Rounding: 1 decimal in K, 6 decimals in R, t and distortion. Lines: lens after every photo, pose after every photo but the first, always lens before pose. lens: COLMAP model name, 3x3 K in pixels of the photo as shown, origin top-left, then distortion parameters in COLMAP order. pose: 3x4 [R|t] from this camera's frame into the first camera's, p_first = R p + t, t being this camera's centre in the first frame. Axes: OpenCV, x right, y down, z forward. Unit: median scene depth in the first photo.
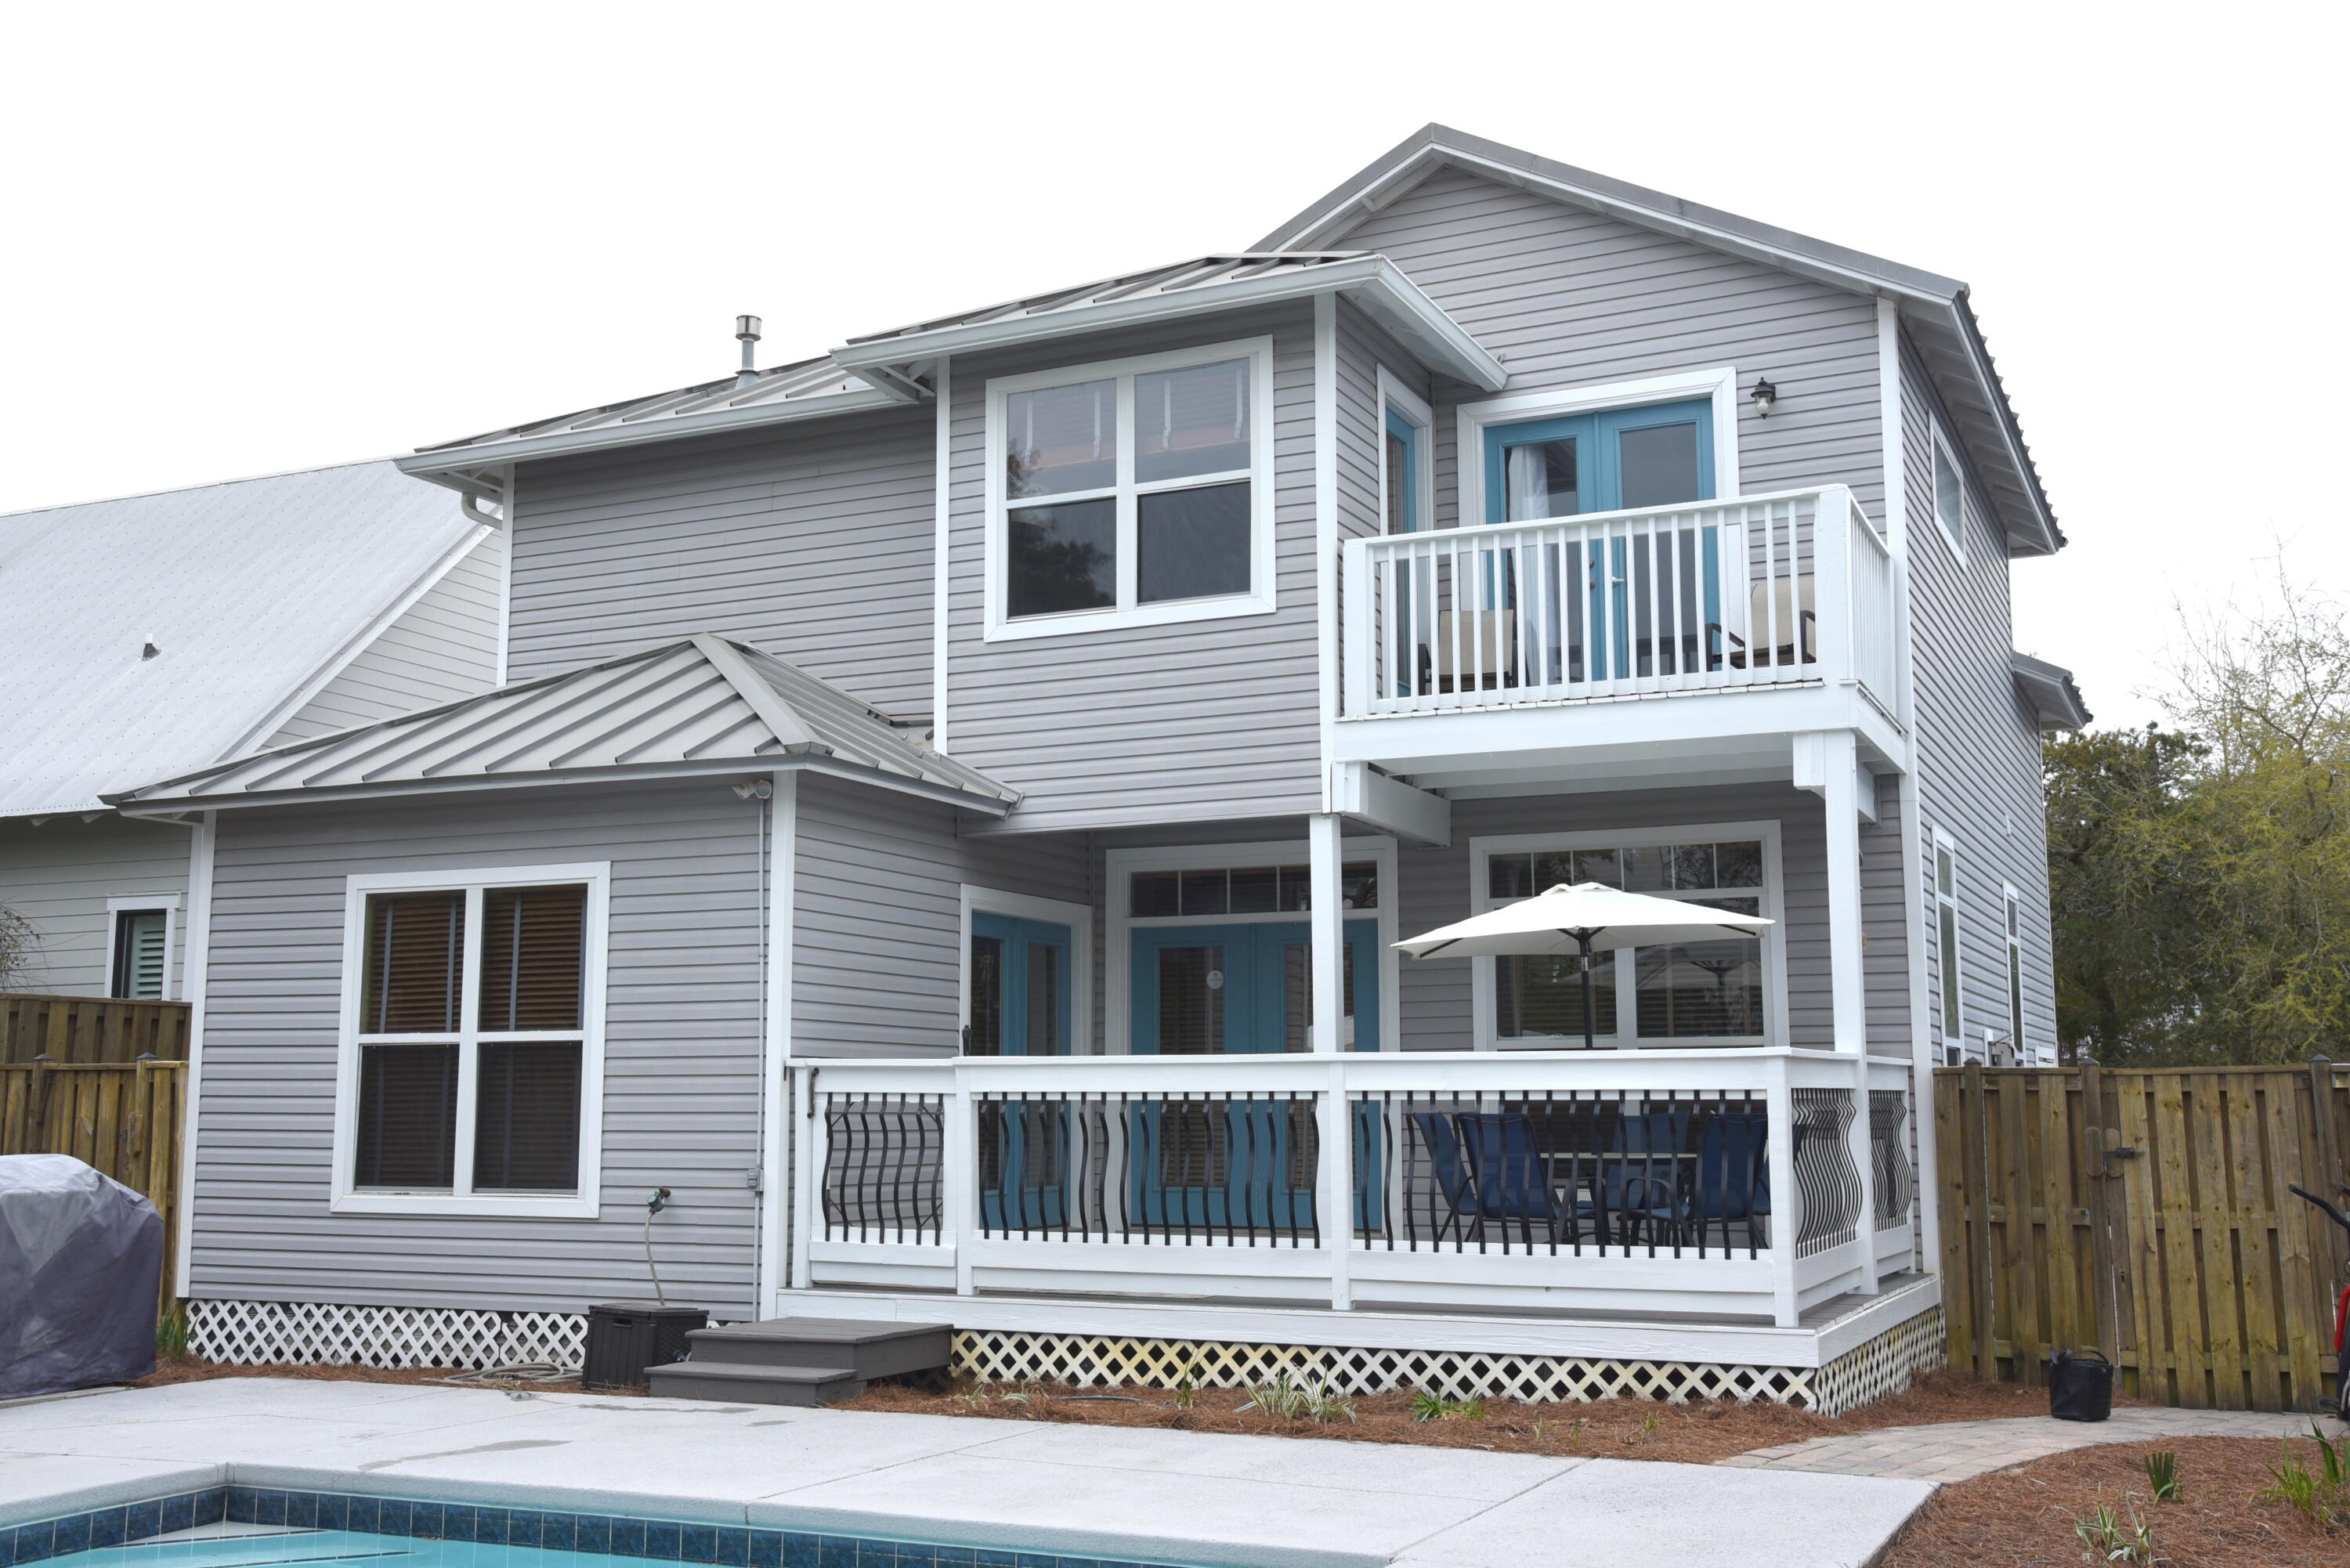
lens RADIAL K [[2342.3, 0, 1175.0], [0, 2342.3, 784.0], [0, 0, 1]] dist [-0.012115, 0.137336]
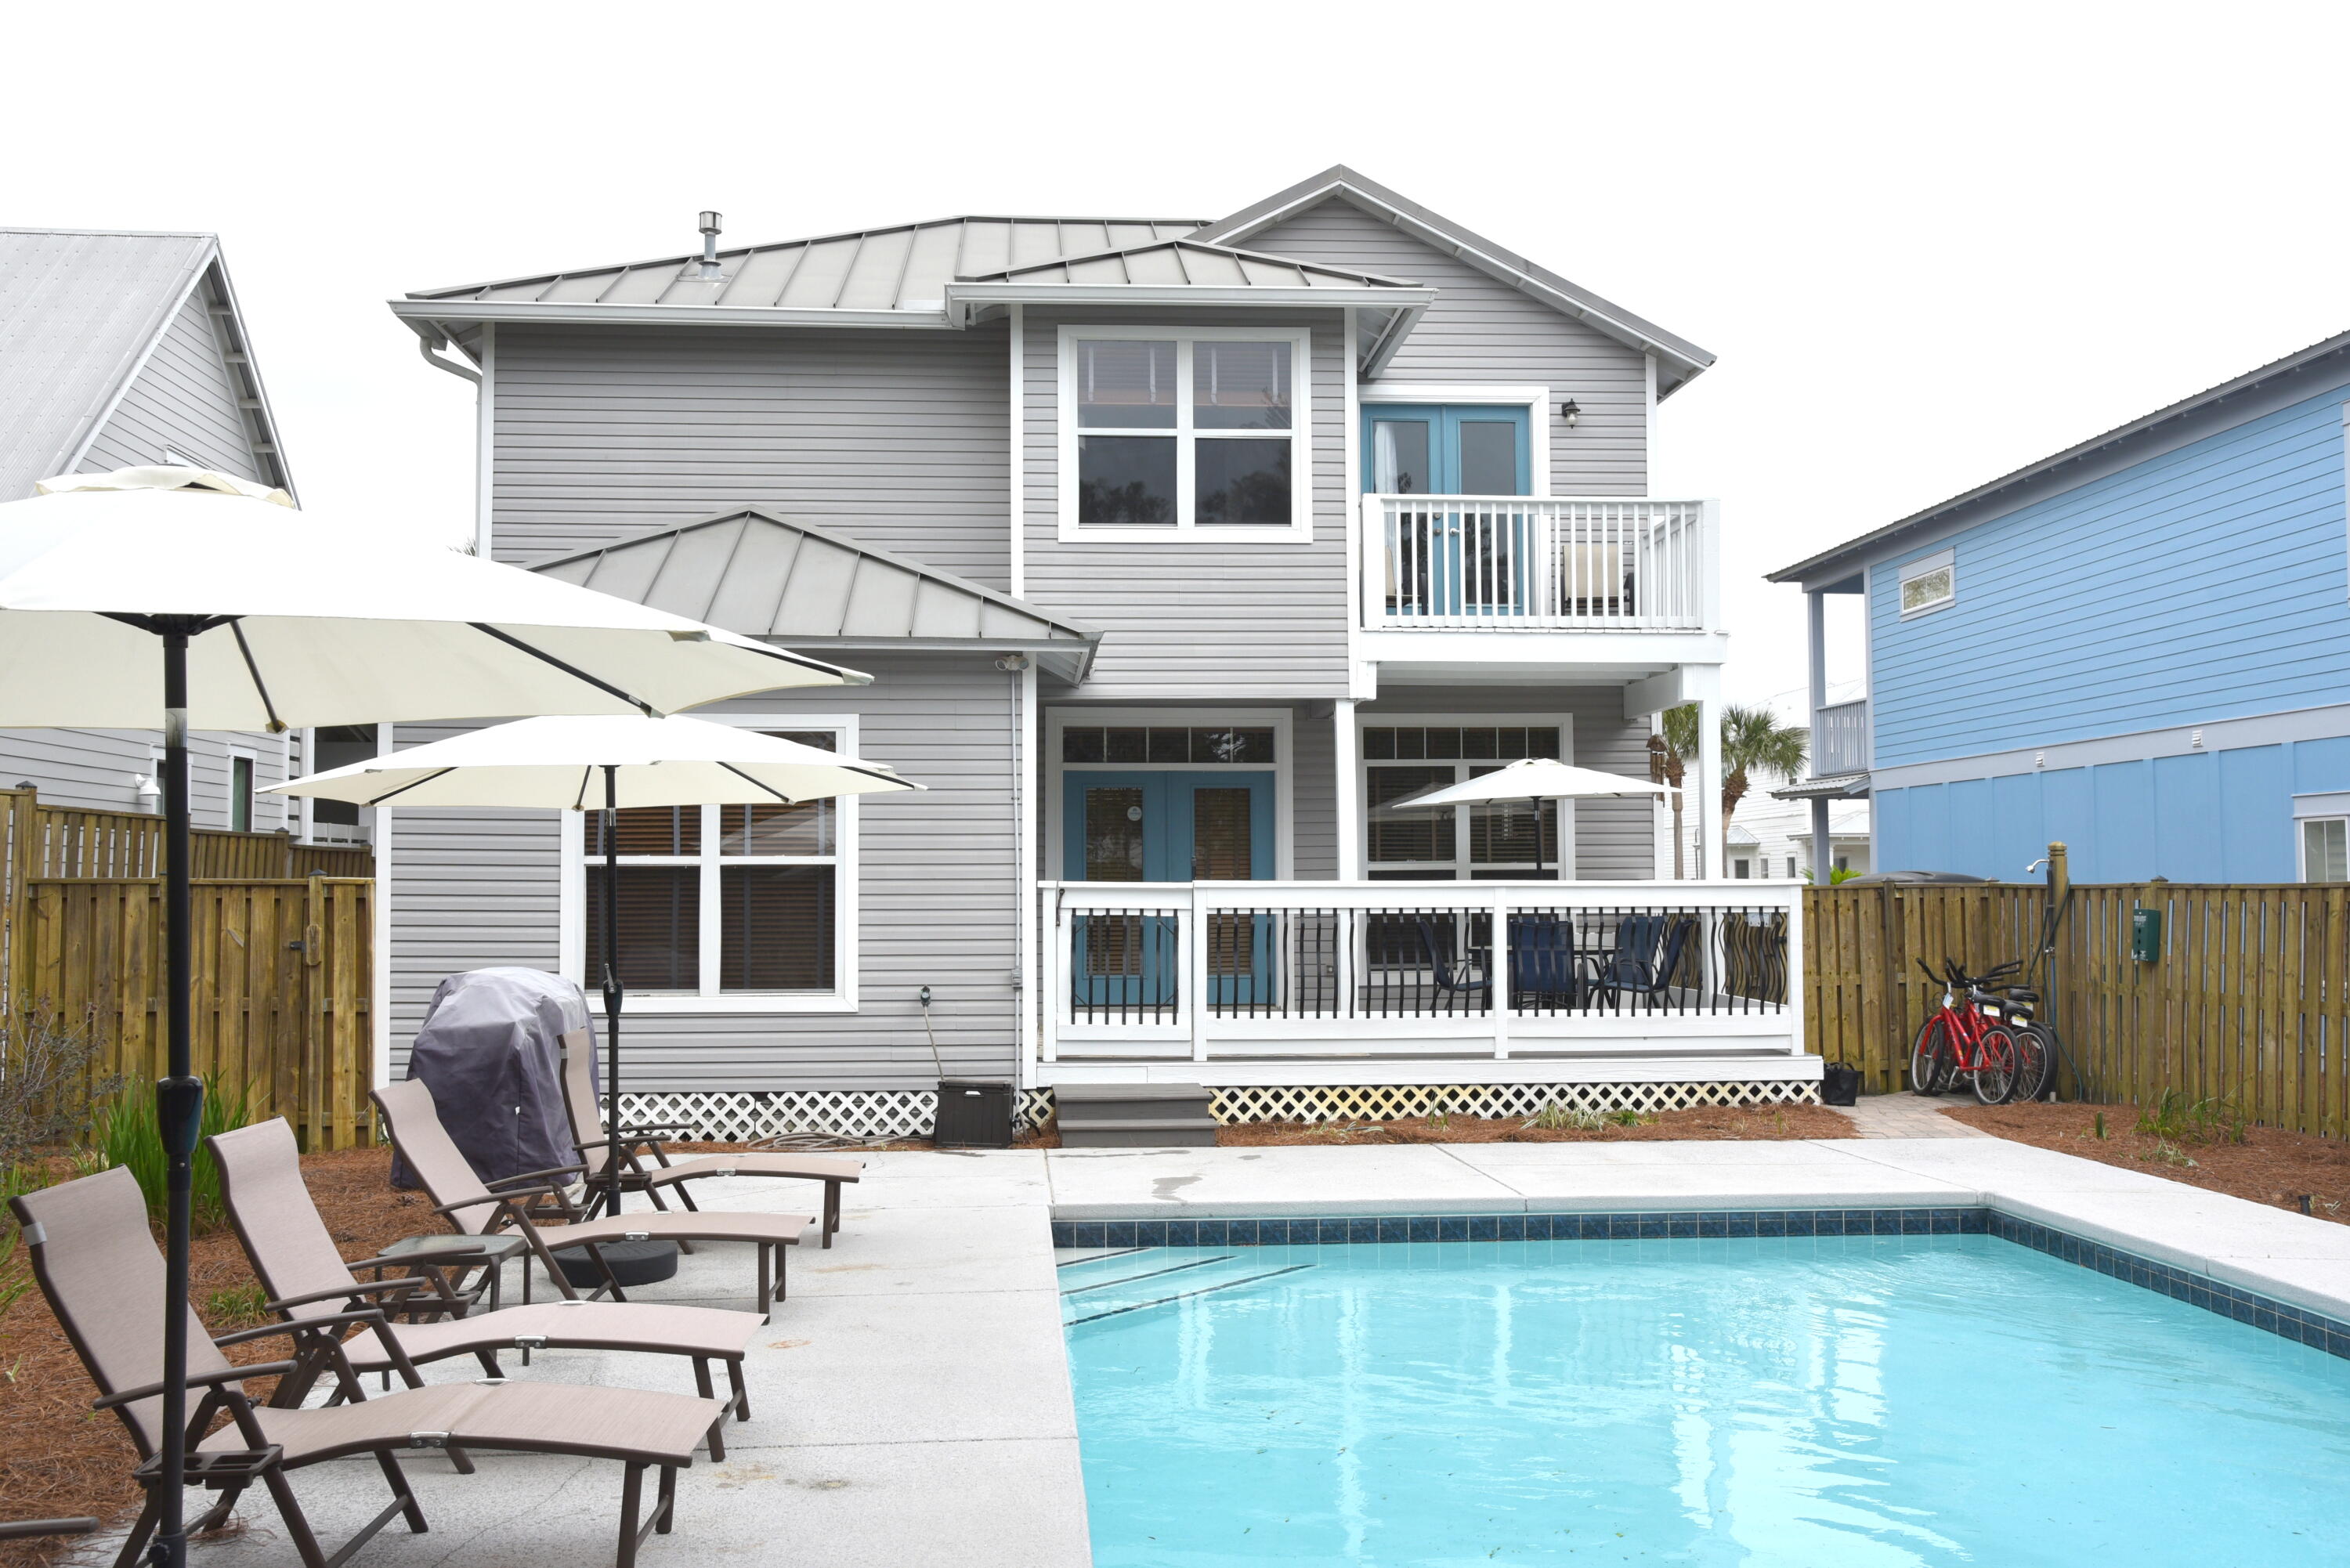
lens RADIAL K [[2101.5, 0, 1175.0], [0, 2101.5, 784.0], [0, 0, 1]] dist [-0.022636, 0.016417]
pose [[0.871049, 0.022963, 0.490660, -0.626688], [-0.065681, 0.995381, 0.070017, -0.016751], [-0.486786, -0.093215, 0.868533, -0.003233]]
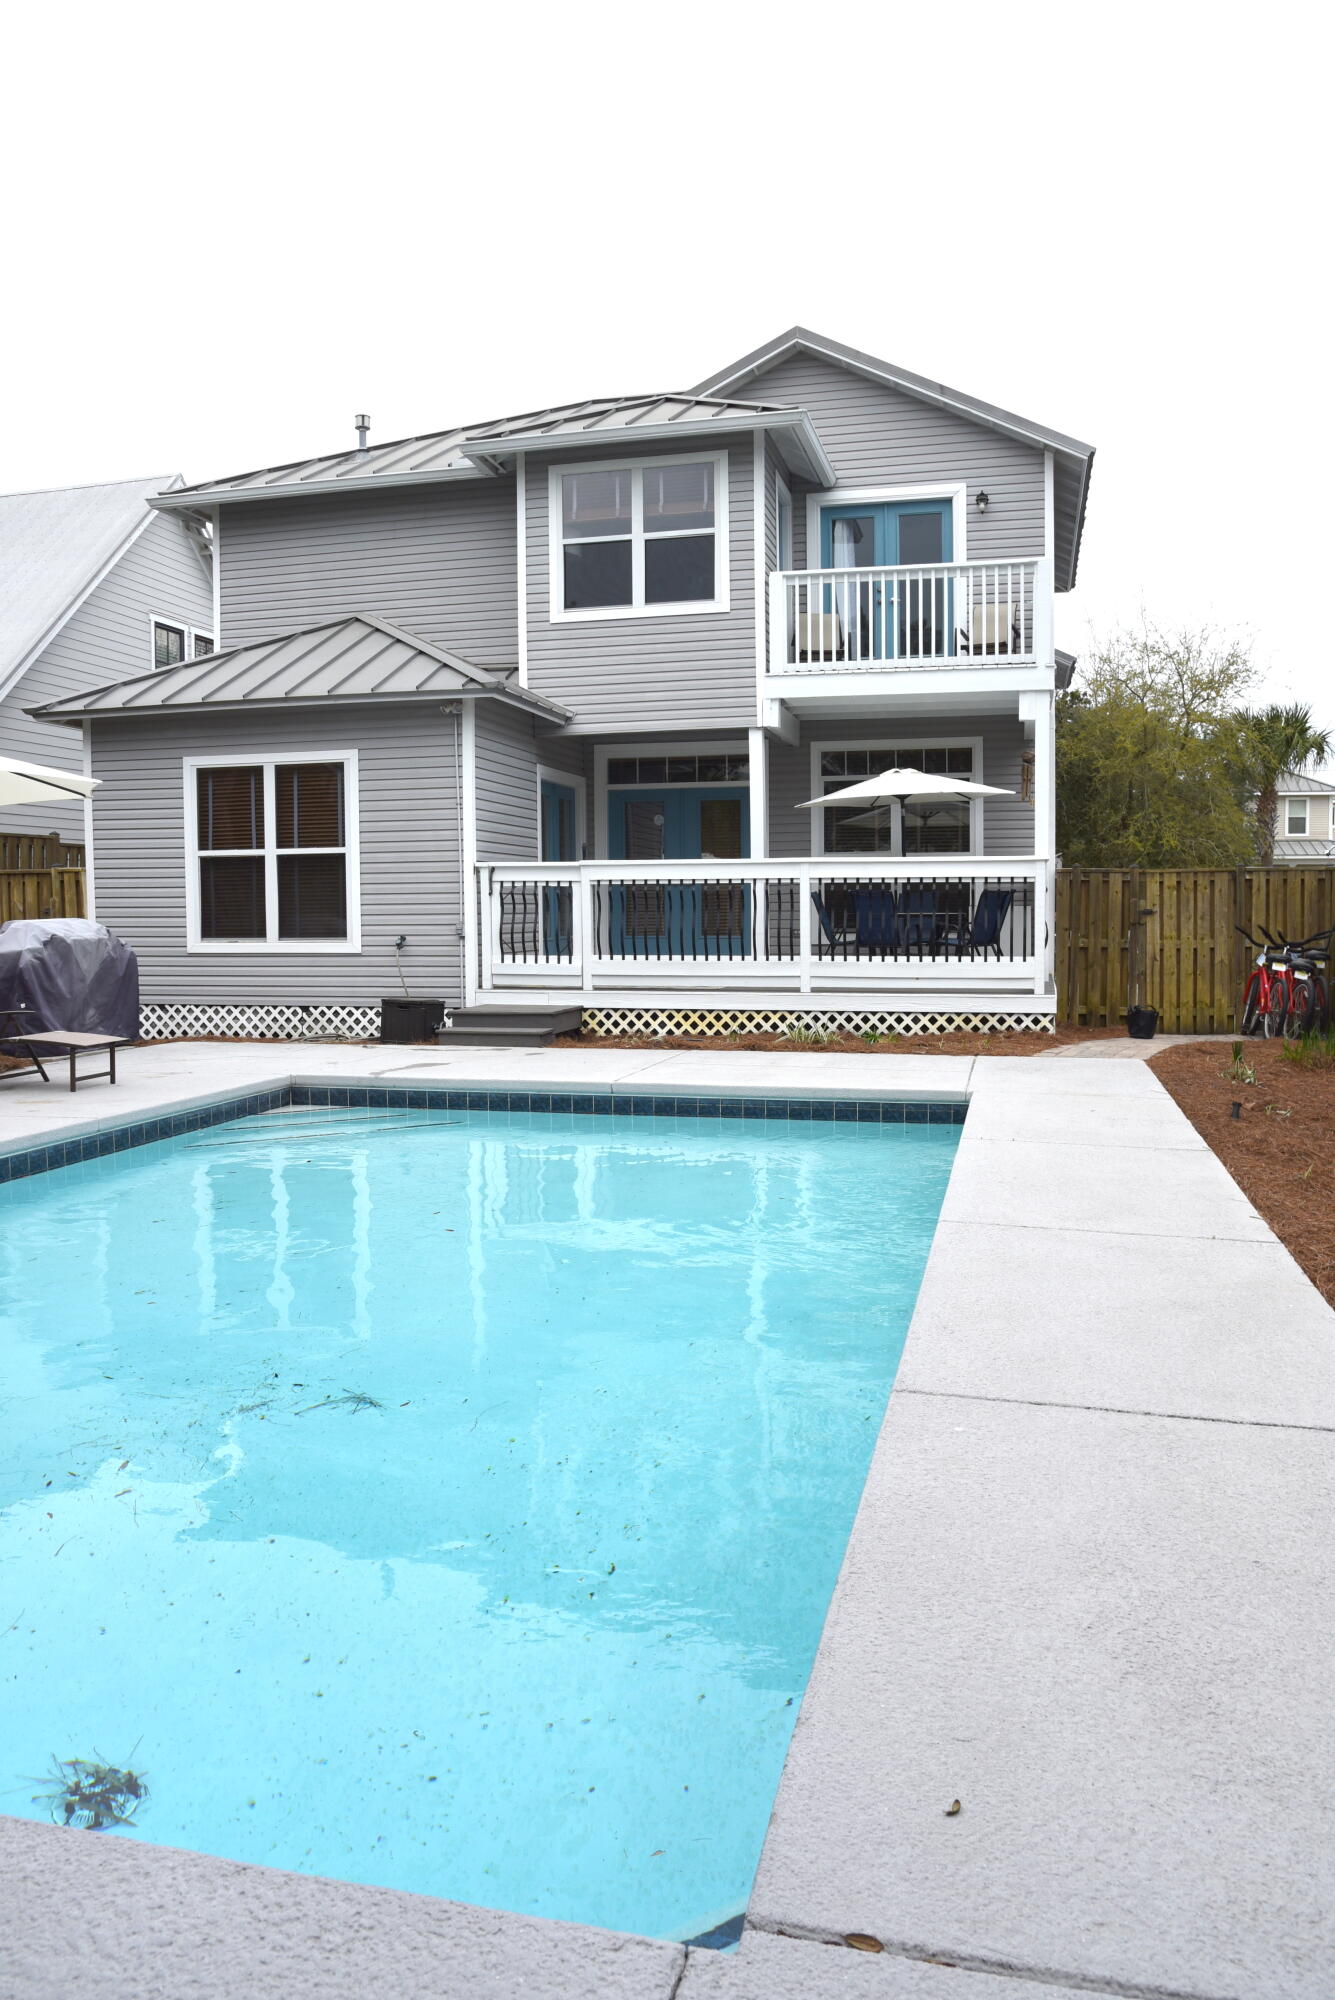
lens RADIAL K [[1444.2, 0, 672.2], [0, 1444.2, 1012.7], [0, 0, 1]] dist [-0.137042, 0.106104]
pose [[0.980515, -0.020019, 0.195423, -0.225353], [-0.021444, 0.977943, 0.207768, -0.000803], [-0.195272, -0.207910, 0.958458, -0.092259]]
